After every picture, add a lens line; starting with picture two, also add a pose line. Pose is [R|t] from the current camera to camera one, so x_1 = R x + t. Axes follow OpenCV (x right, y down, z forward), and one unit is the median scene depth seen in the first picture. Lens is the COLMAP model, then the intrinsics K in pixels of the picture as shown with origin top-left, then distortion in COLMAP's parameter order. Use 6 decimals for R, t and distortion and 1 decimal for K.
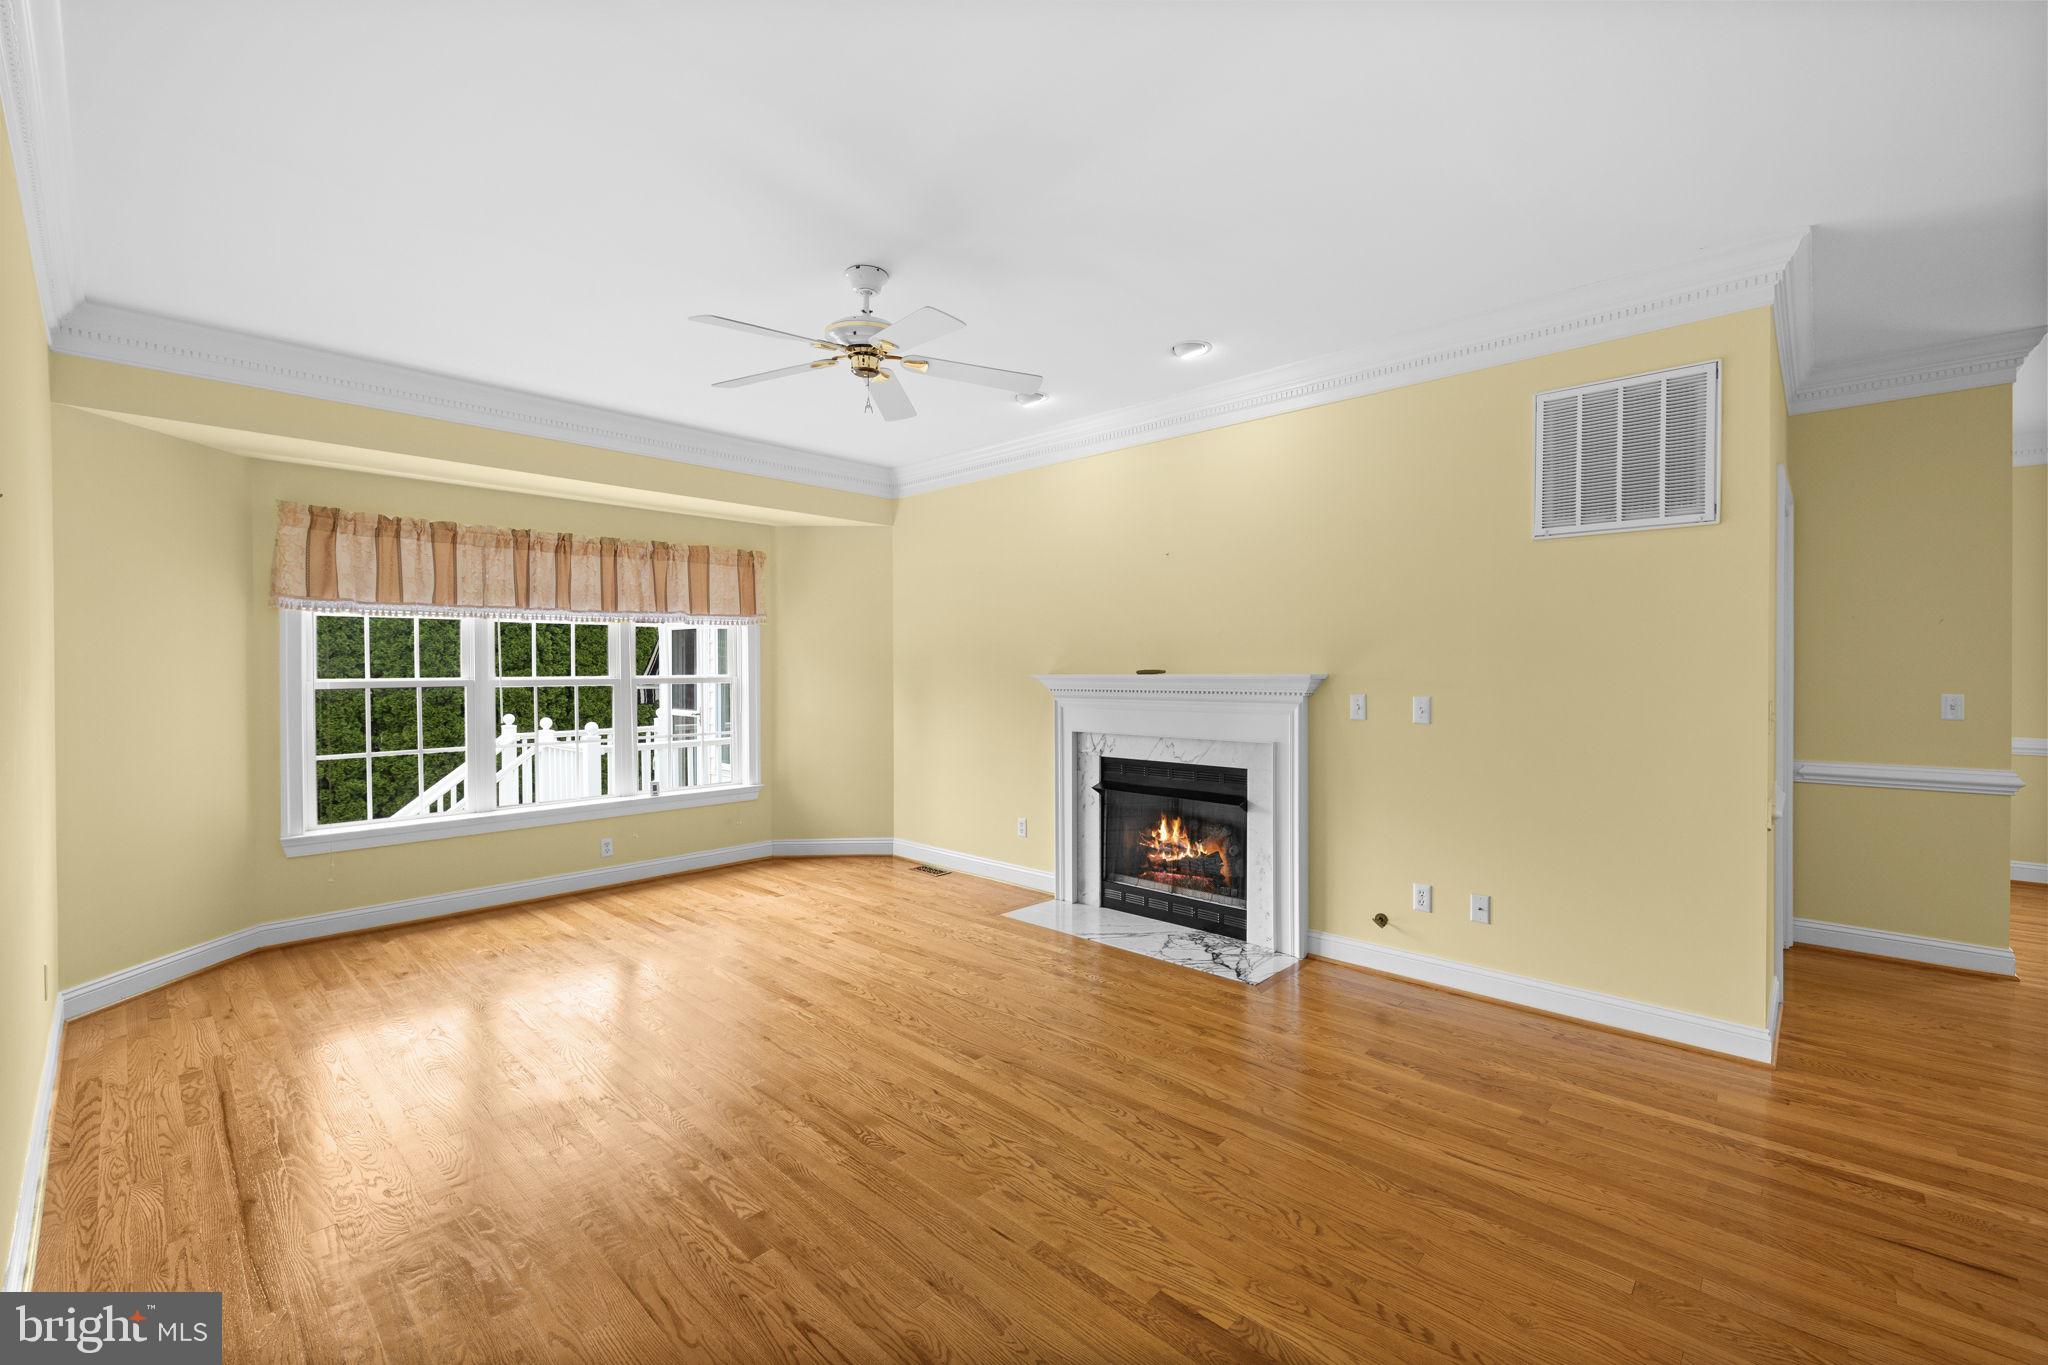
lens RADIAL K [[861.3, 0, 1013.5], [0, 861.3, 672.5], [0, 0, 1]] dist [0.000188, -0.000233]
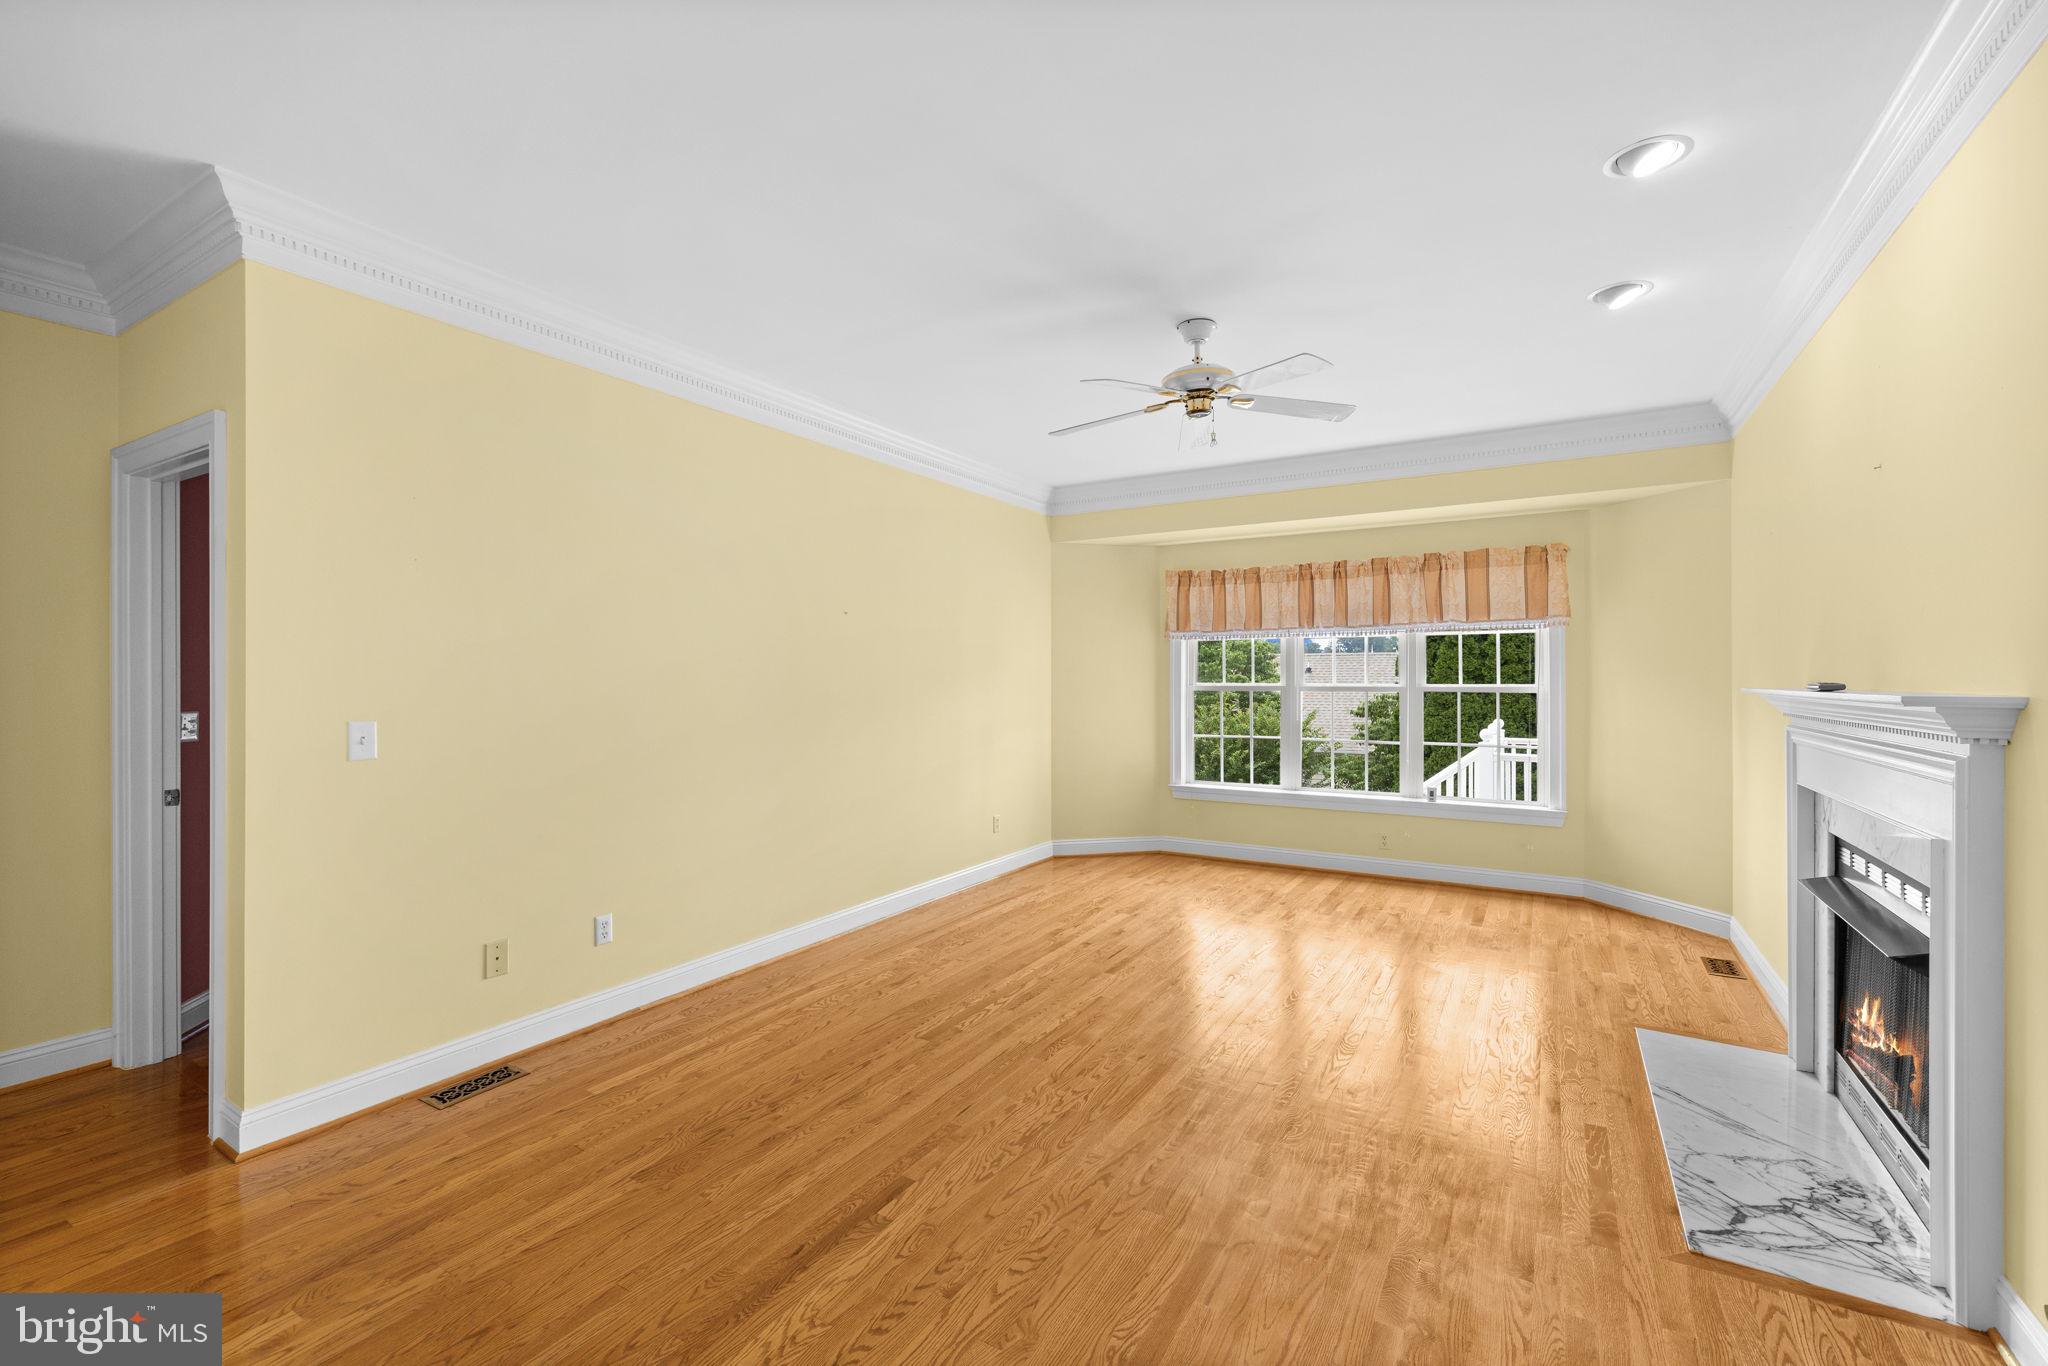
lens RADIAL K [[861.3, 0, 1013.5], [0, 861.3, 673.0], [0, 0, 1]] dist [0.000188, -0.000233]
pose [[0.209280, -0.000428, -0.977856, 0.610248], [-0.005761, 0.999982, -0.001671, -0.006324], [0.977839, 0.005983, 0.209274, 0.376051]]
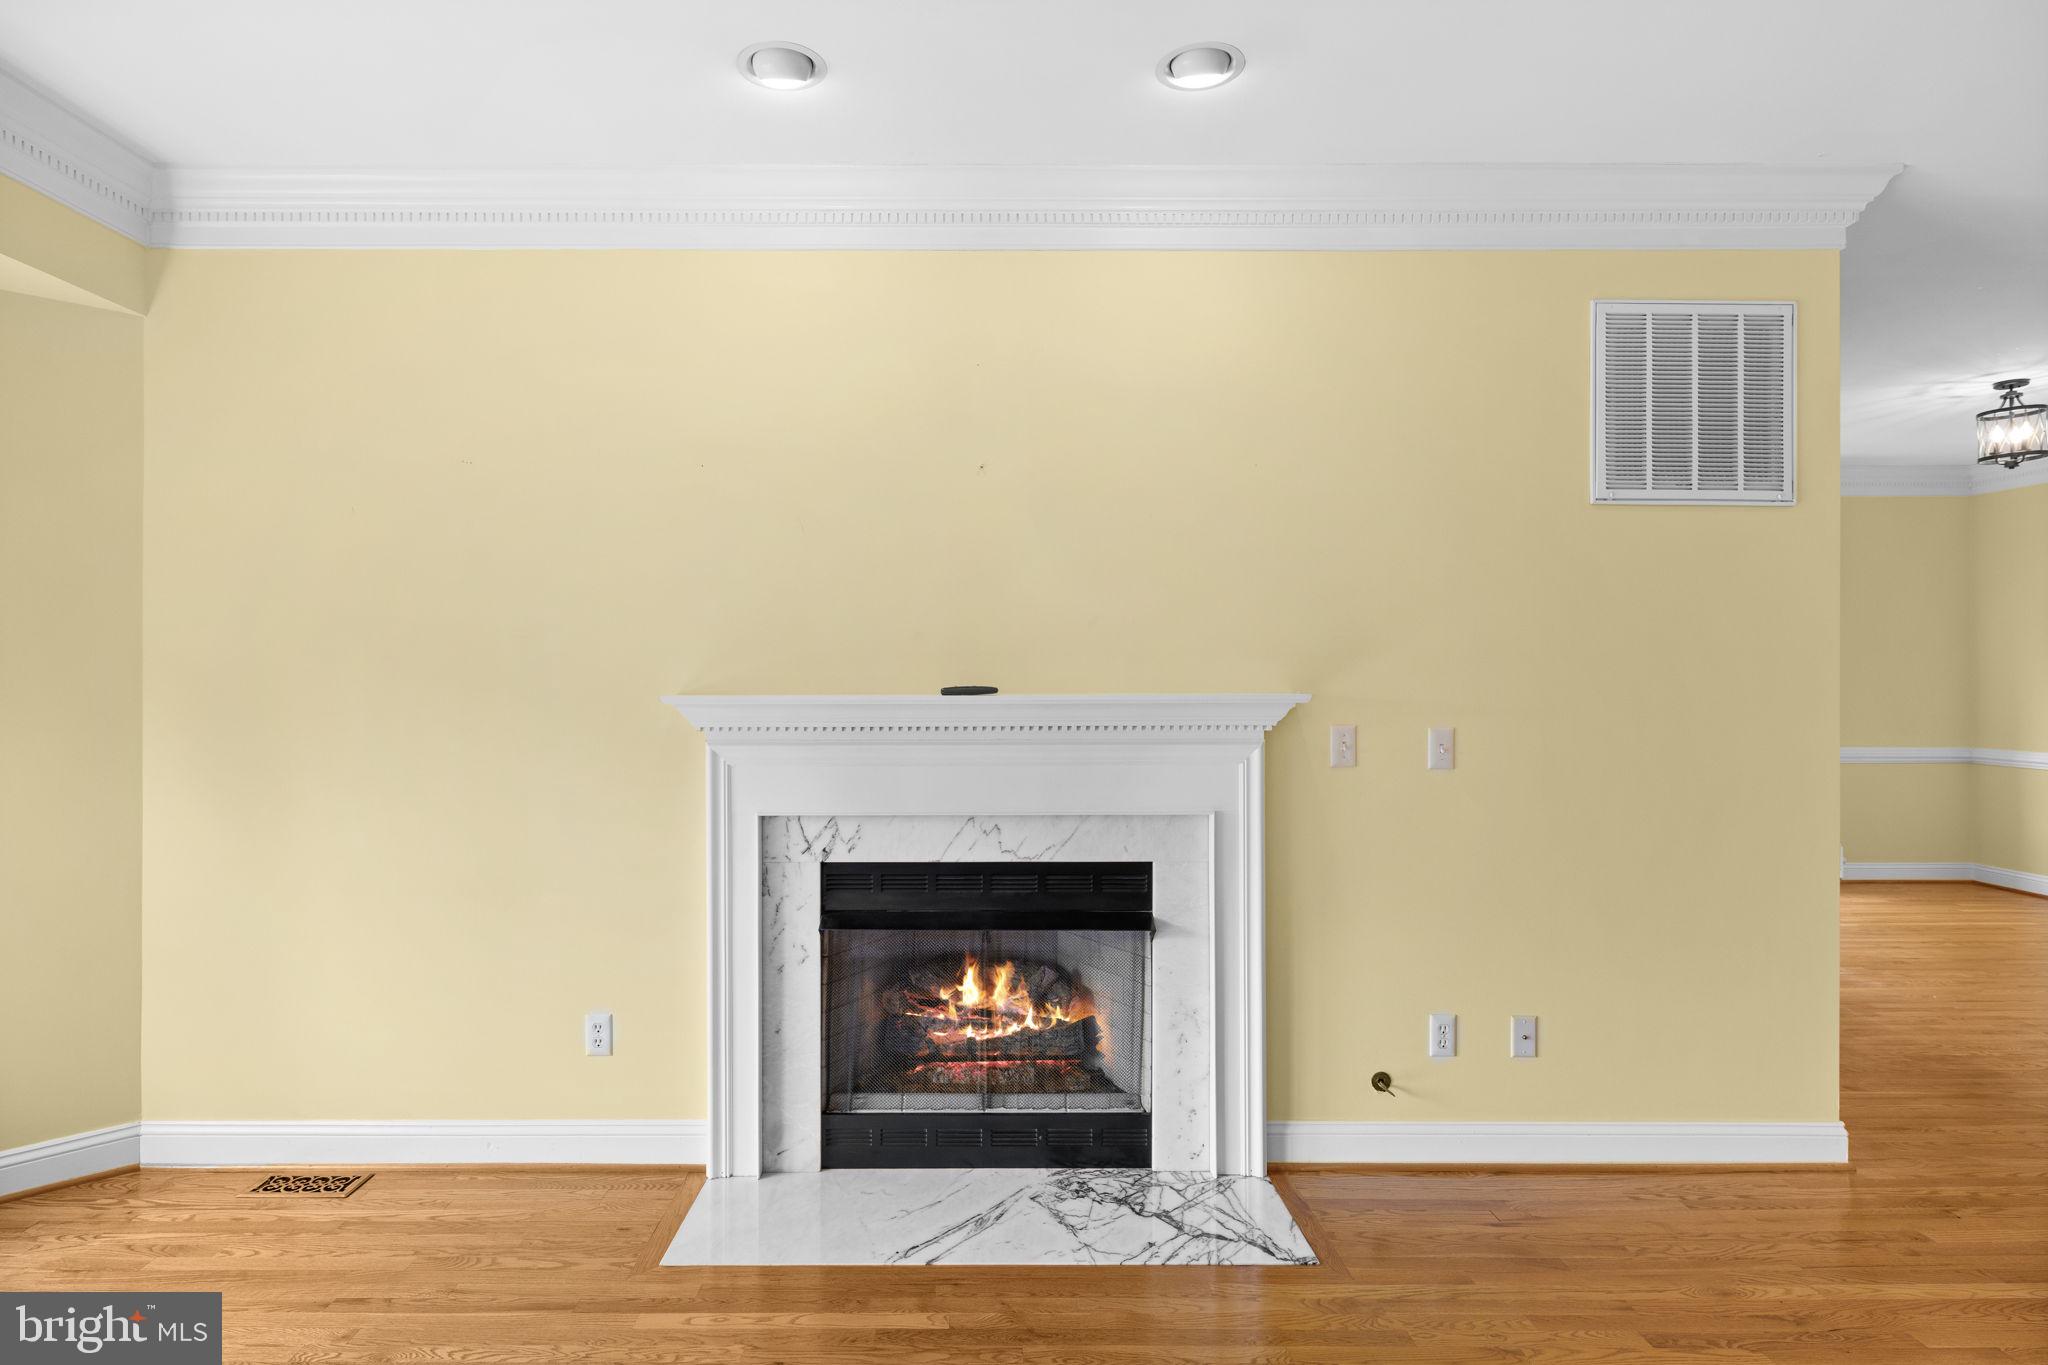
lens RADIAL K [[1114.5, 0, 985.5], [0, 1114.5, 673.9], [0, 0, 1]] dist [0.001411, -0.000429]
pose [[0.718893, 0.004517, 0.695106, -0.304671], [0.001472, 0.999967, -0.008021, -0.005567], [-0.695119, 0.006789, 0.718862, 0.527538]]
